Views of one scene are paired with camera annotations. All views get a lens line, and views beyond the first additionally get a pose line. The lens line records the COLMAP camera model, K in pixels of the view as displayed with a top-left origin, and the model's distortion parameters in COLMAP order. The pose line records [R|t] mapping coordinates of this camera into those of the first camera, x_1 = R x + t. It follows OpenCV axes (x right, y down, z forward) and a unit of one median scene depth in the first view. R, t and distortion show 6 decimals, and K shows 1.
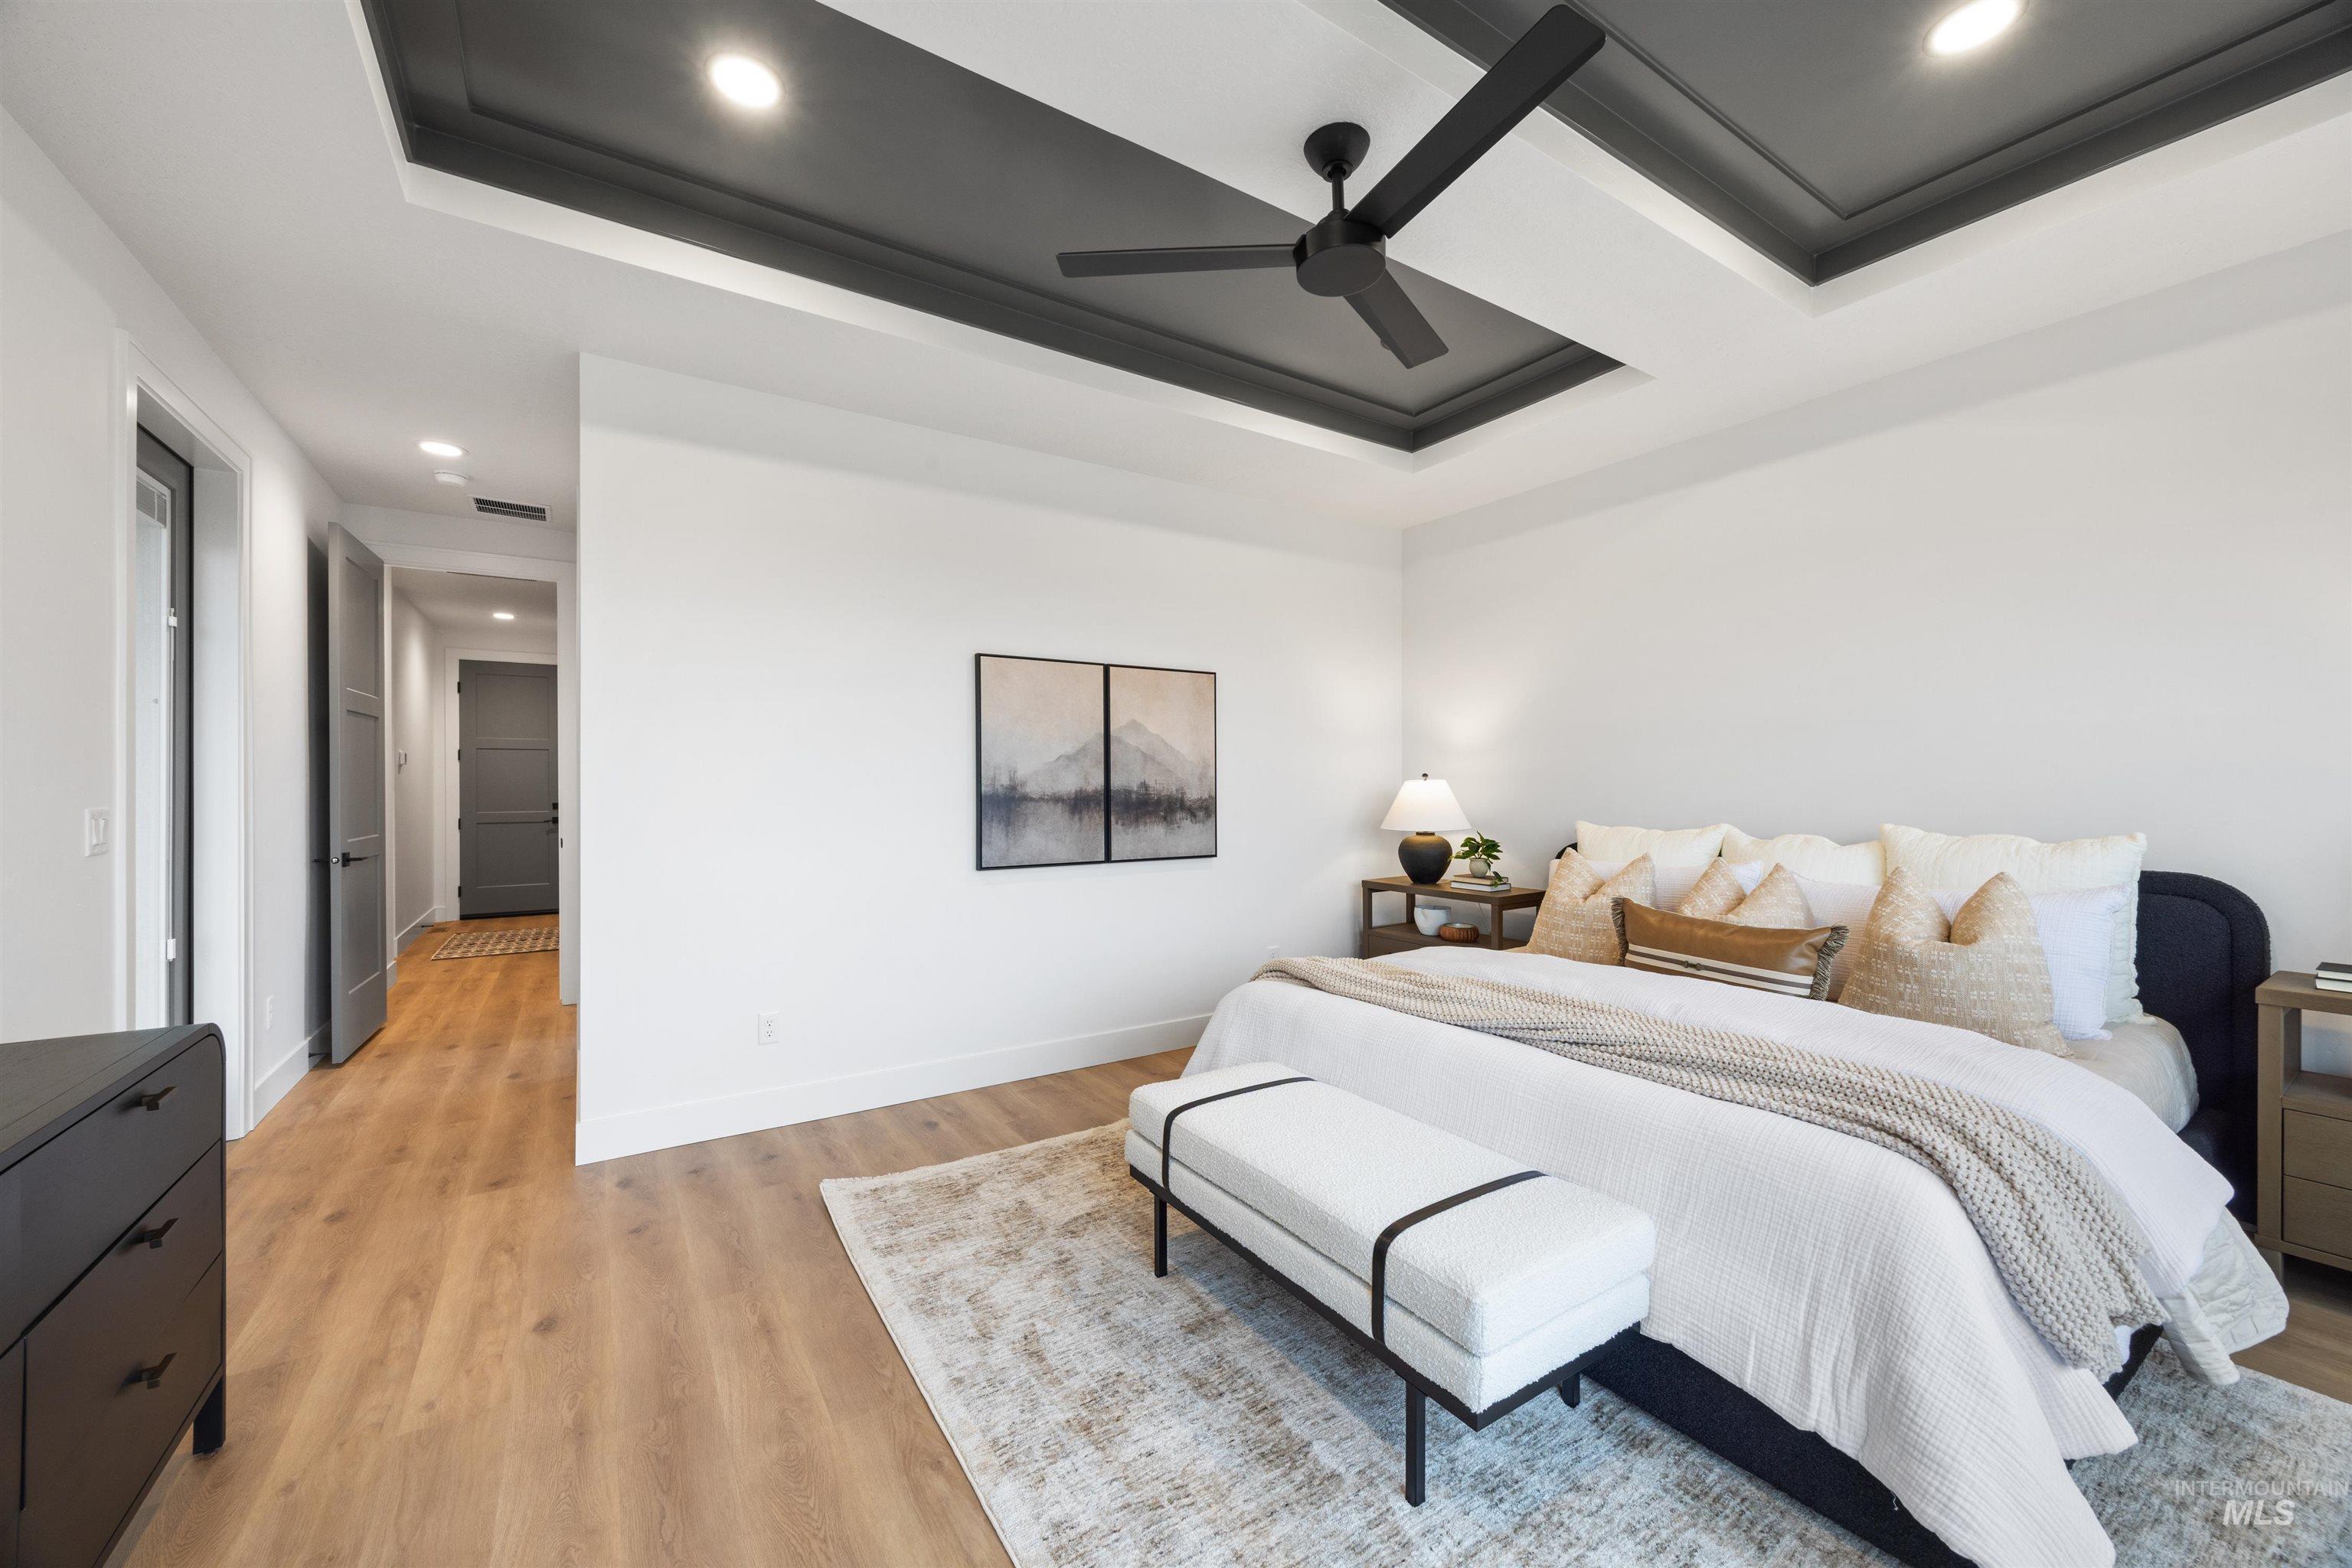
lens RADIAL K [[911.0, 0, 1171.6], [0, 911.0, 778.5], [0, 0, 1]] dist [-0.000818, 0.000115]
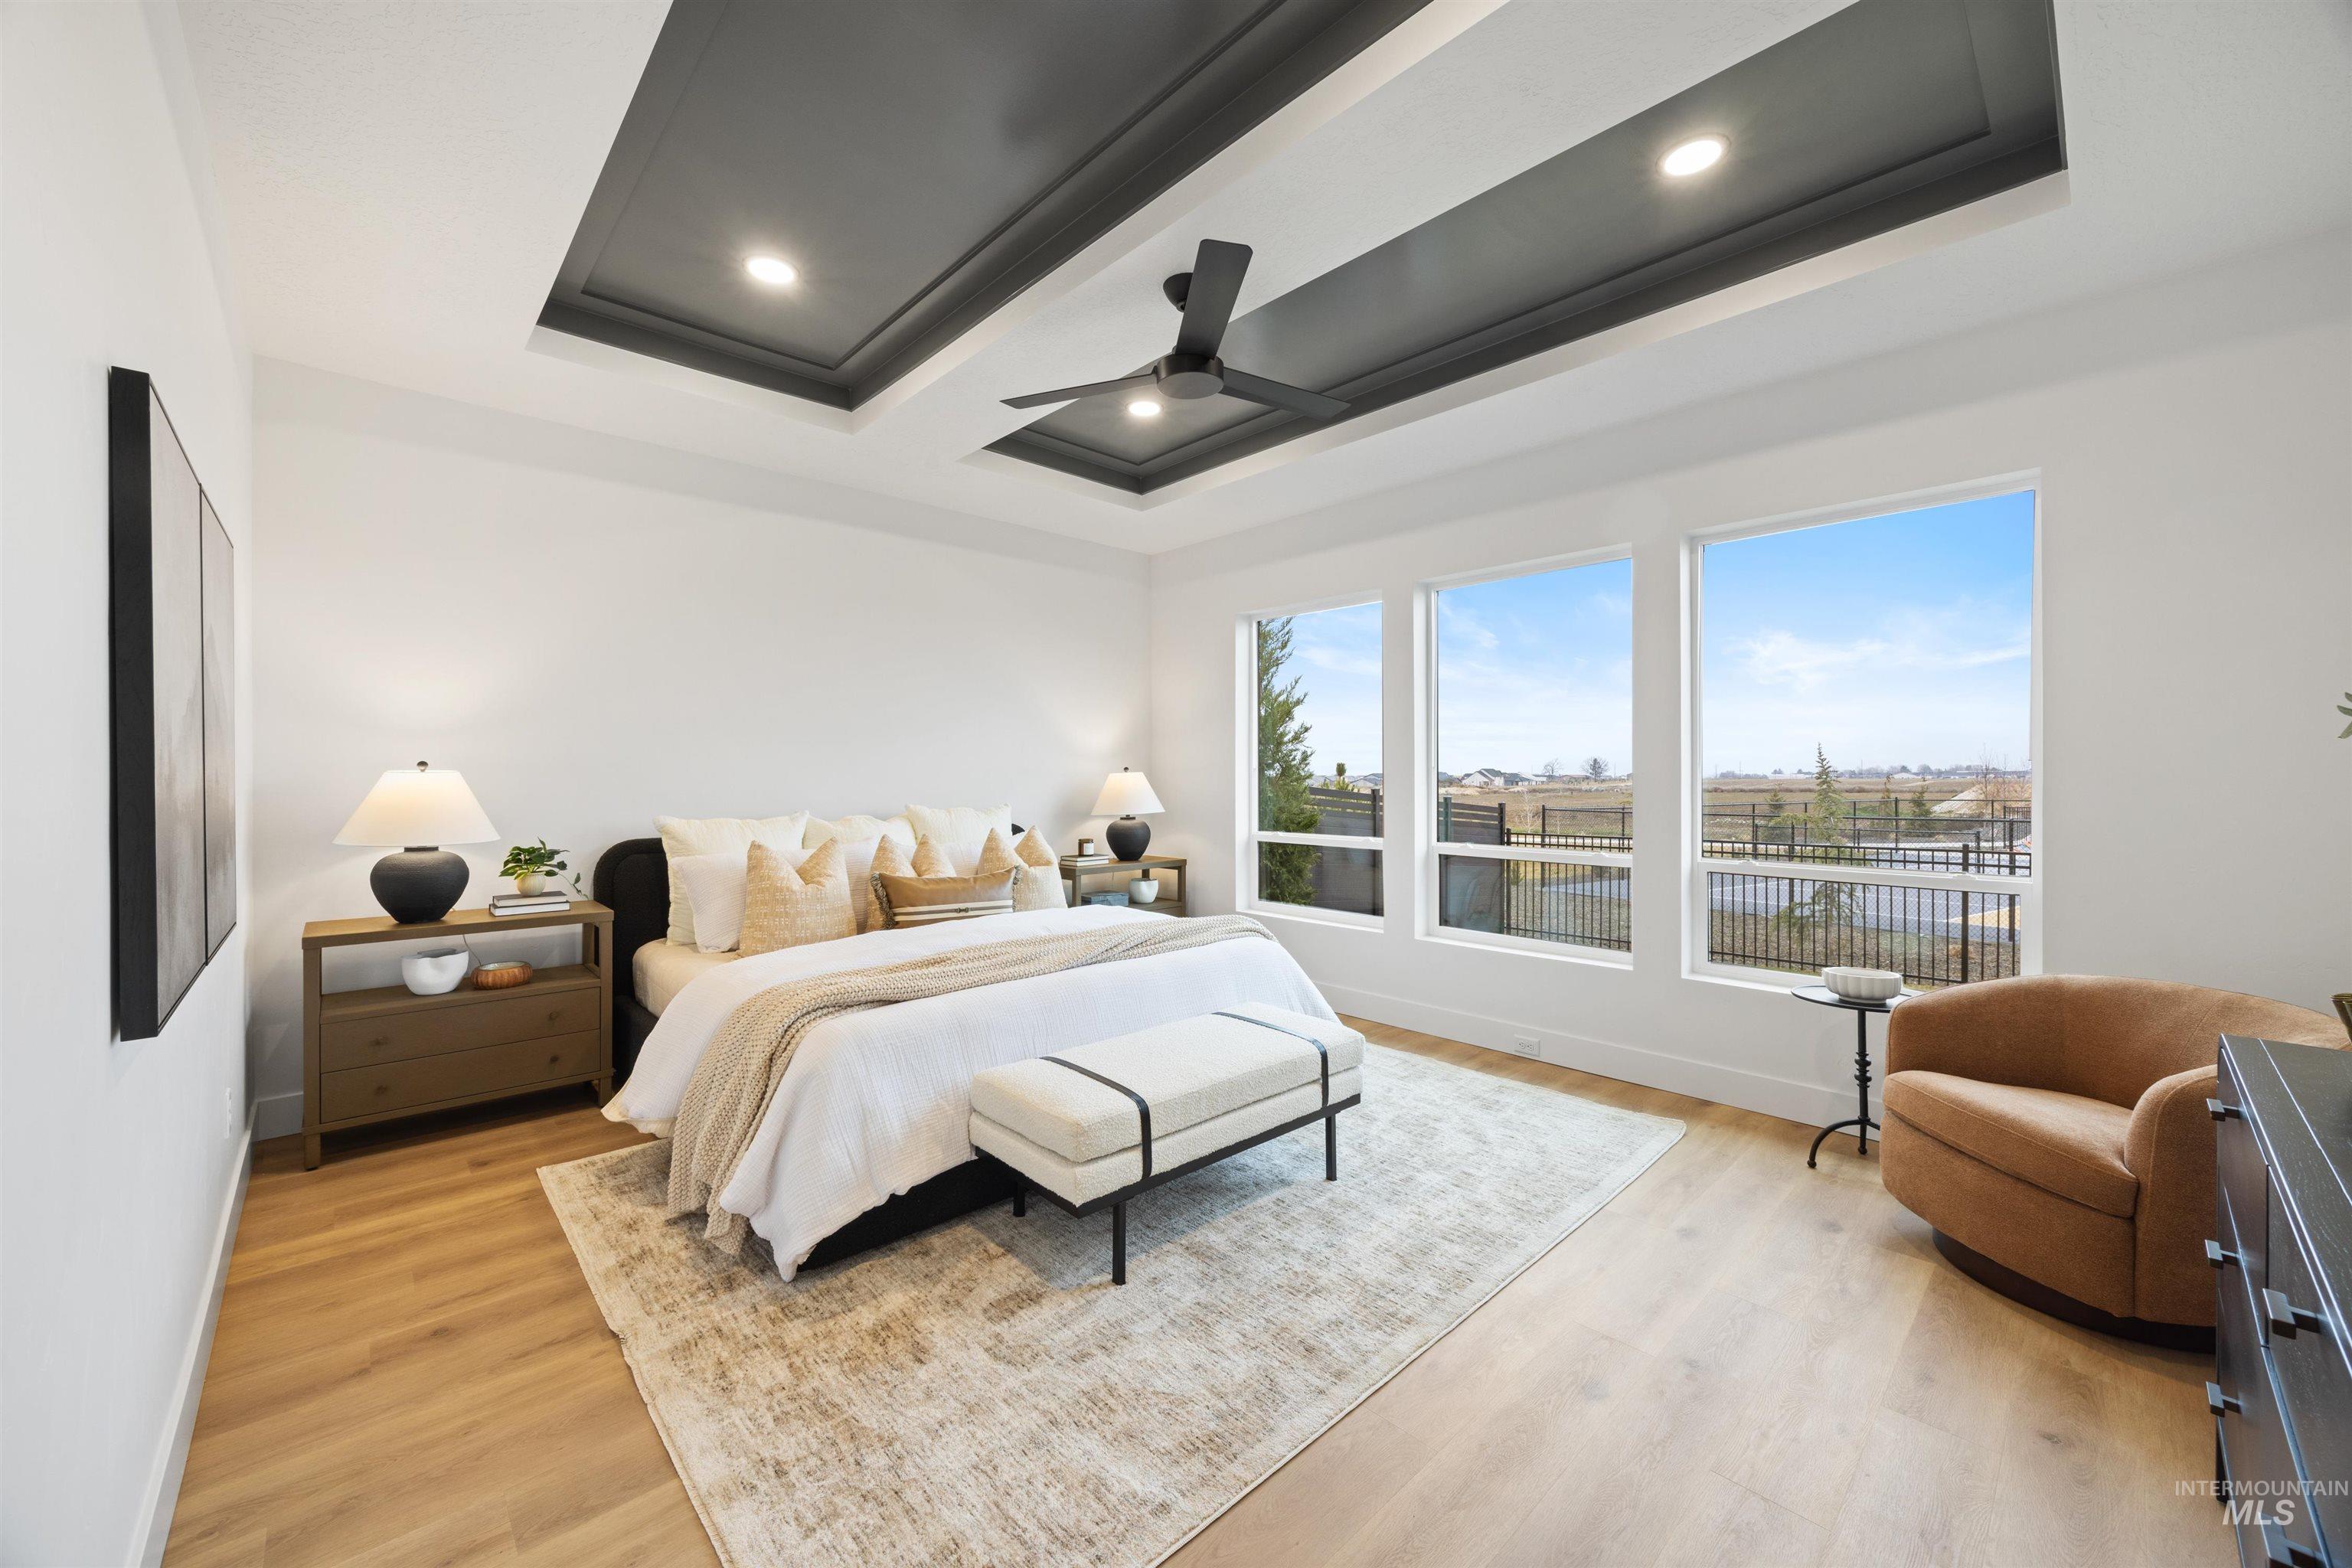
lens RADIAL K [[870.7, 0, 1176.0], [0, 870.7, 784.0], [0, 0, 1]] dist [-0.000204, 0.000049]
pose [[-0.176990, -0.005420, 0.984198, -0.533714], [-0.006816, 0.999968, 0.004281, 0.005543], [-0.984189, -0.005950, -0.177021, 0.634763]]
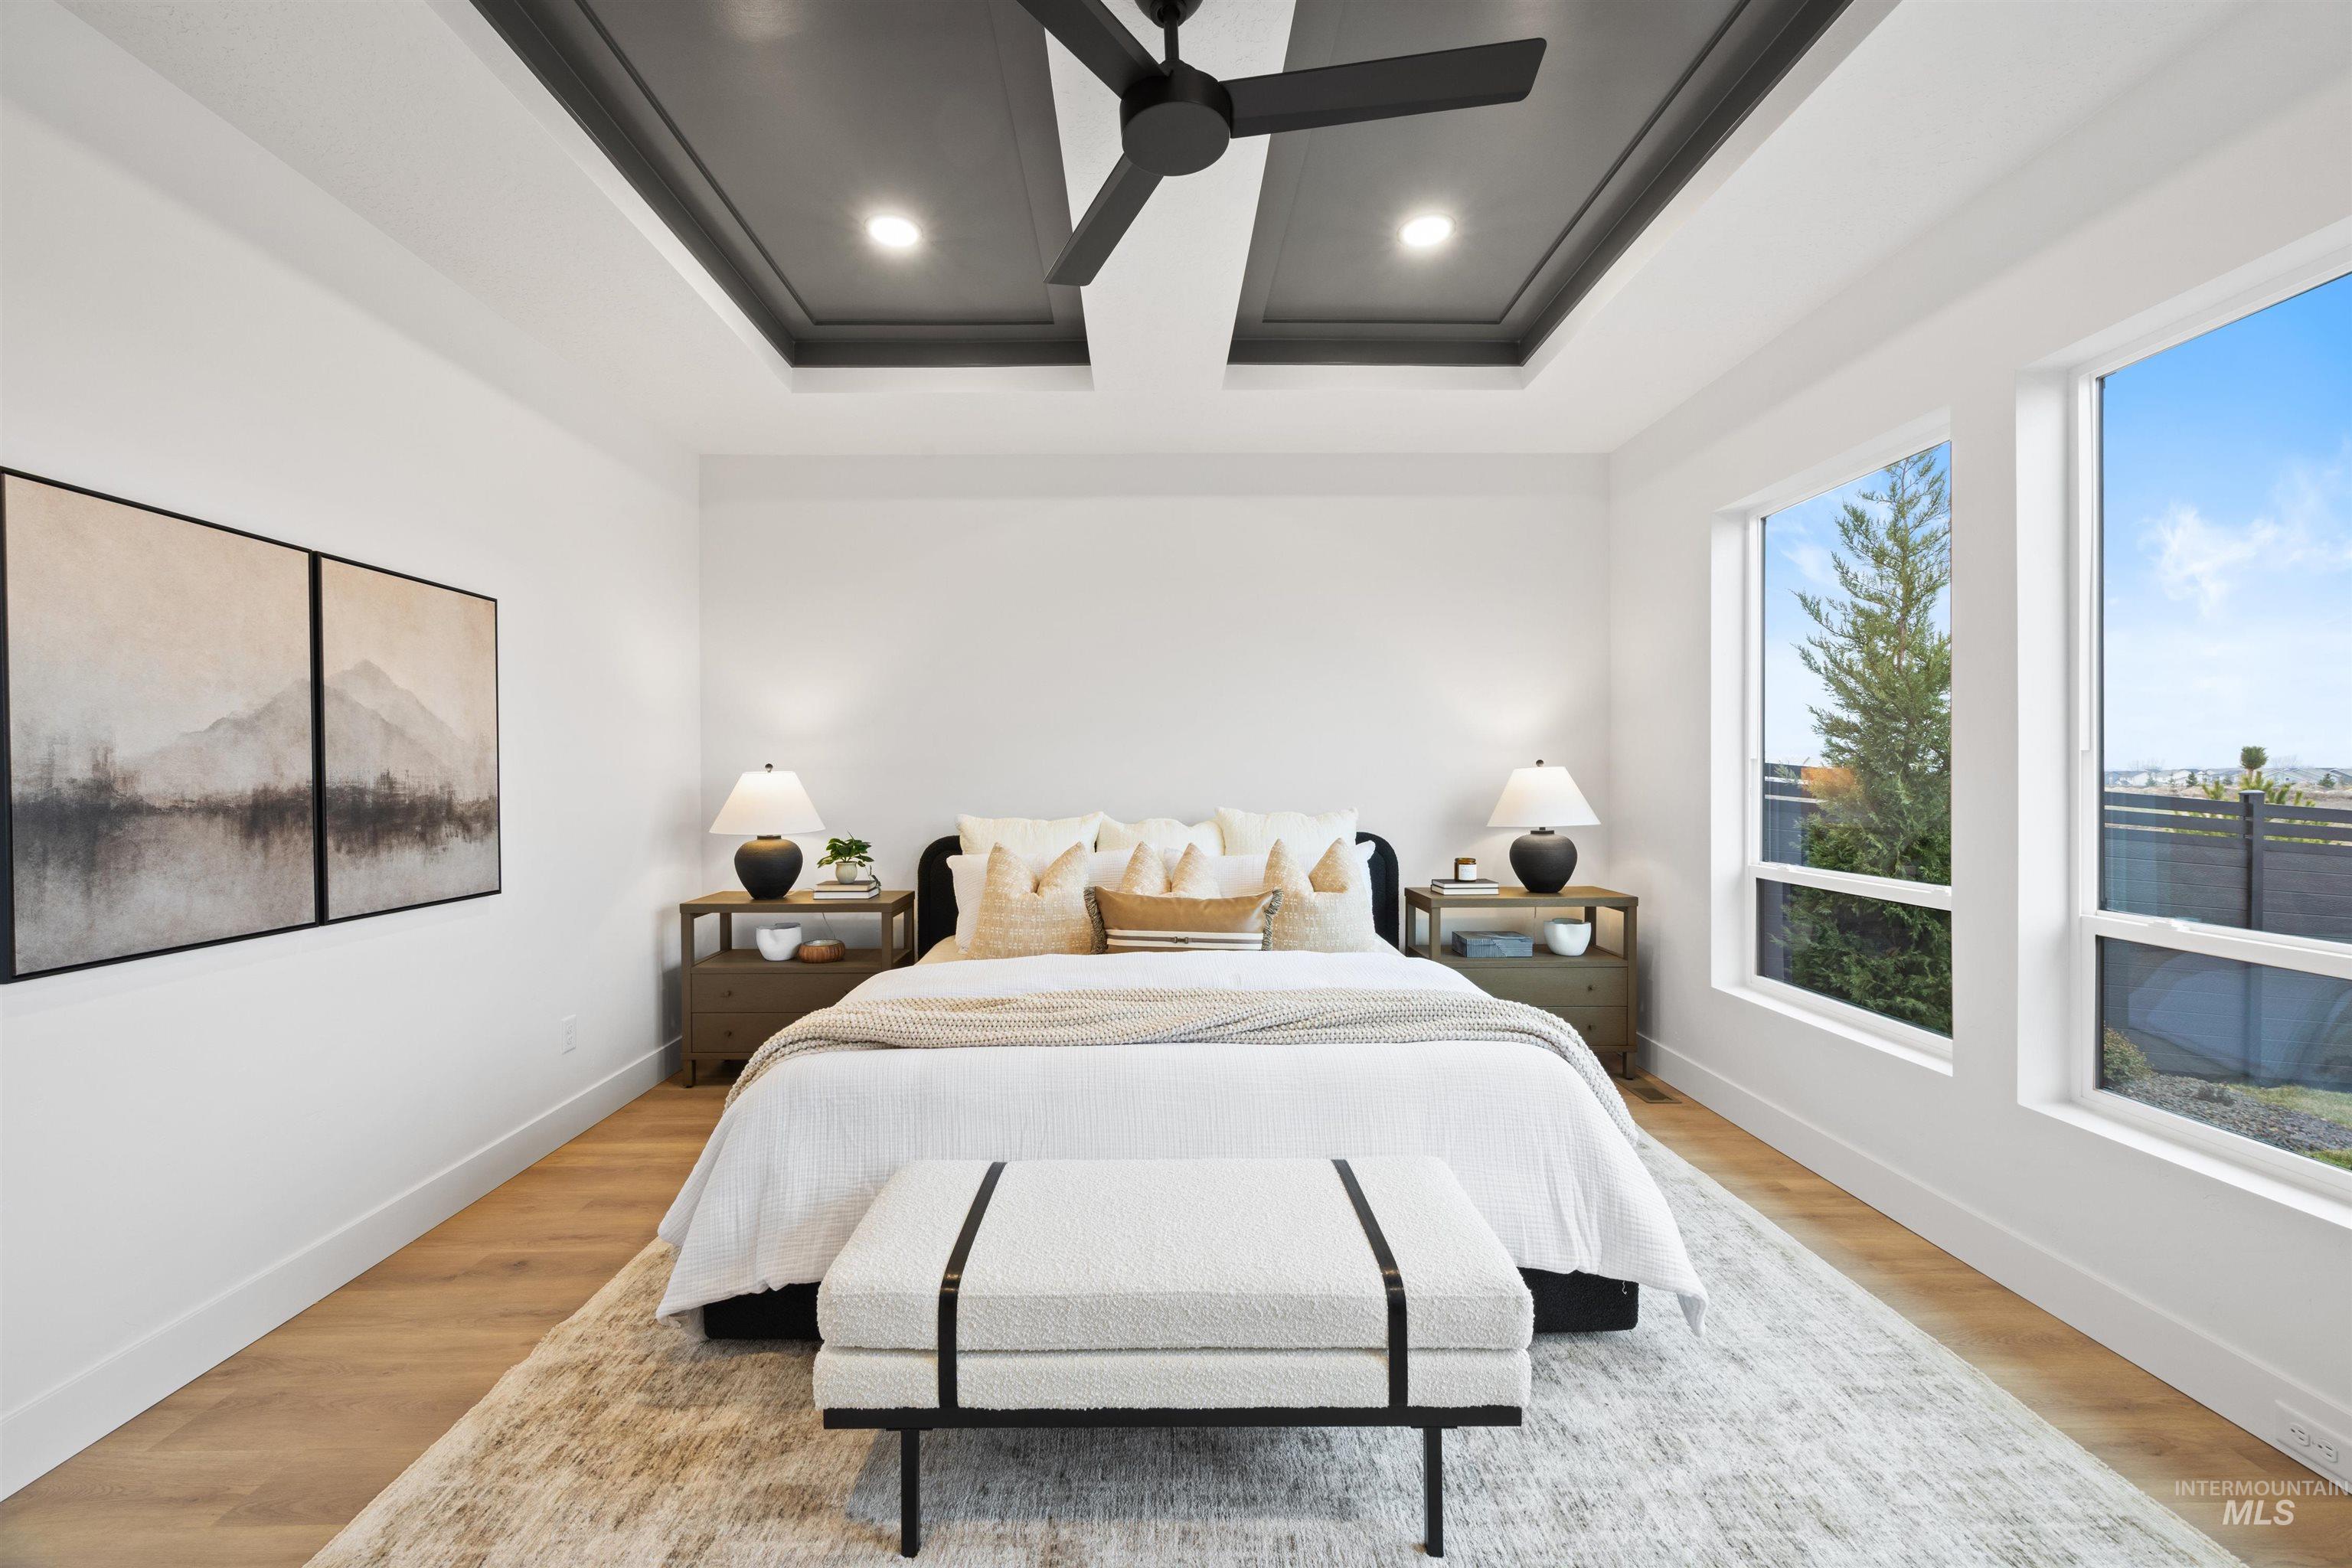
lens RADIAL K [[911.0, 0, 1171.6], [0, 911.0, 778.5], [0, 0, 1]] dist [-0.000818, 0.000115]
pose [[0.526388, -0.002638, 0.850240, -0.260335], [-0.002993, 0.999983, 0.004955, 0.002536], [-0.850239, -0.005154, 0.526372, 0.296007]]
